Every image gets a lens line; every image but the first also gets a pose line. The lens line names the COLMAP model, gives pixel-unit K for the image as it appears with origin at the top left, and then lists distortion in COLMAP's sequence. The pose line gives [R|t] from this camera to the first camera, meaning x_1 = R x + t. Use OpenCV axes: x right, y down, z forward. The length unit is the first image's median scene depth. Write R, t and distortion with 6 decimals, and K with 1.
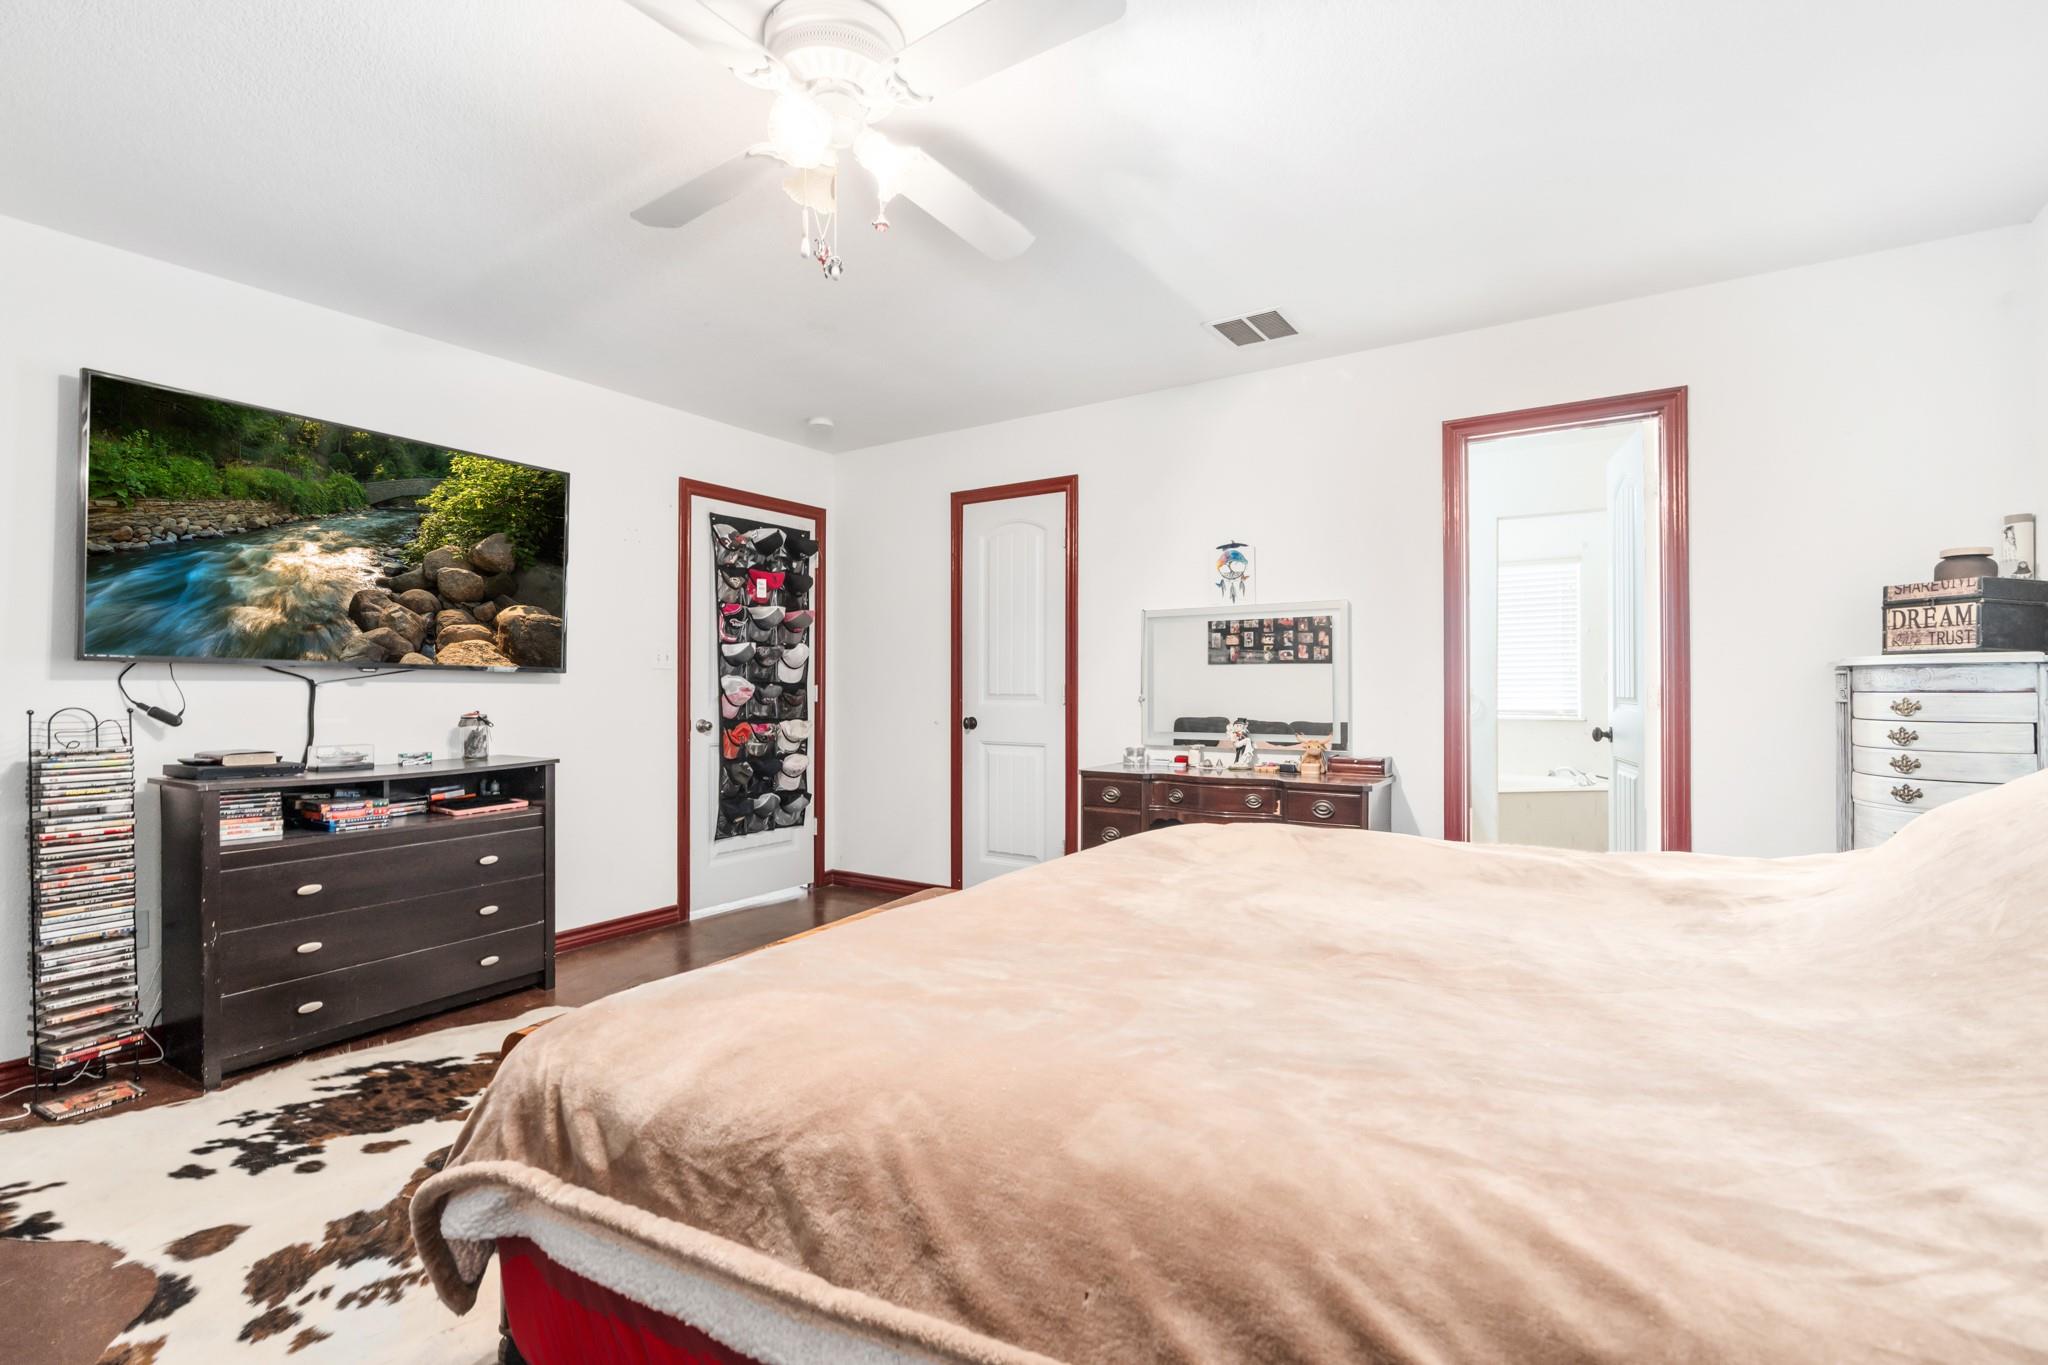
lens RADIAL K [[945.1, 0, 1026.8], [0, 945.1, 685.7], [0, 0, 1]] dist [-0.000693, -0.000189]
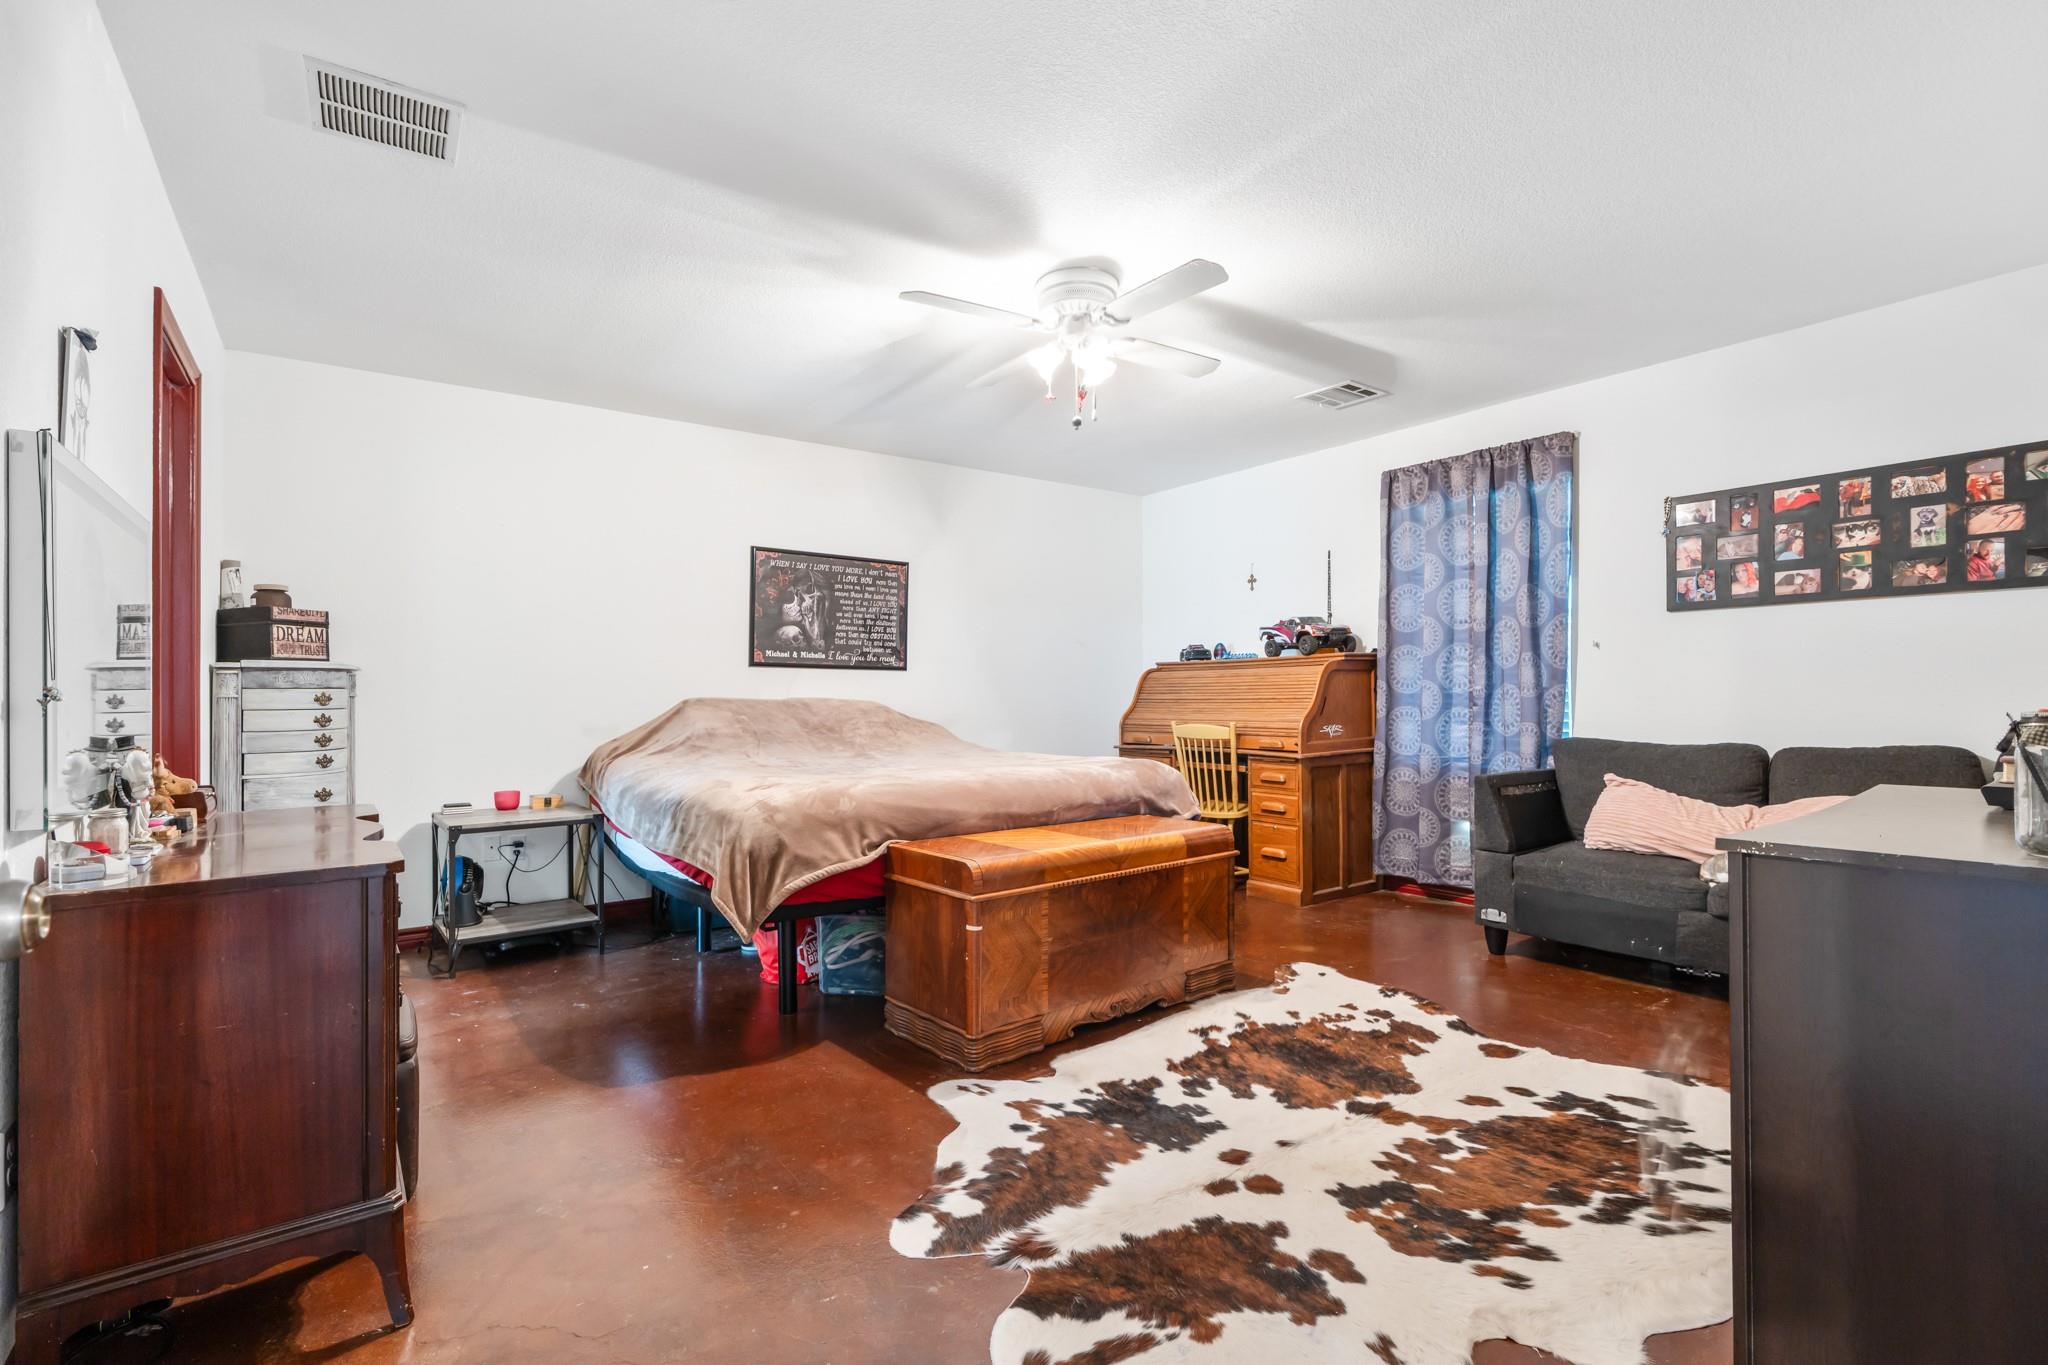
lens RADIAL K [[945.1, 0, 1021.5], [0, 945.1, 691.0], [0, 0, 1]] dist [-0.000693, -0.000189]
pose [[-0.935638, 0.014128, 0.352677, -0.600039], [0.010122, 0.999862, -0.013200, 0.045649], [-0.352815, -0.008781, -0.935652, 2.226075]]
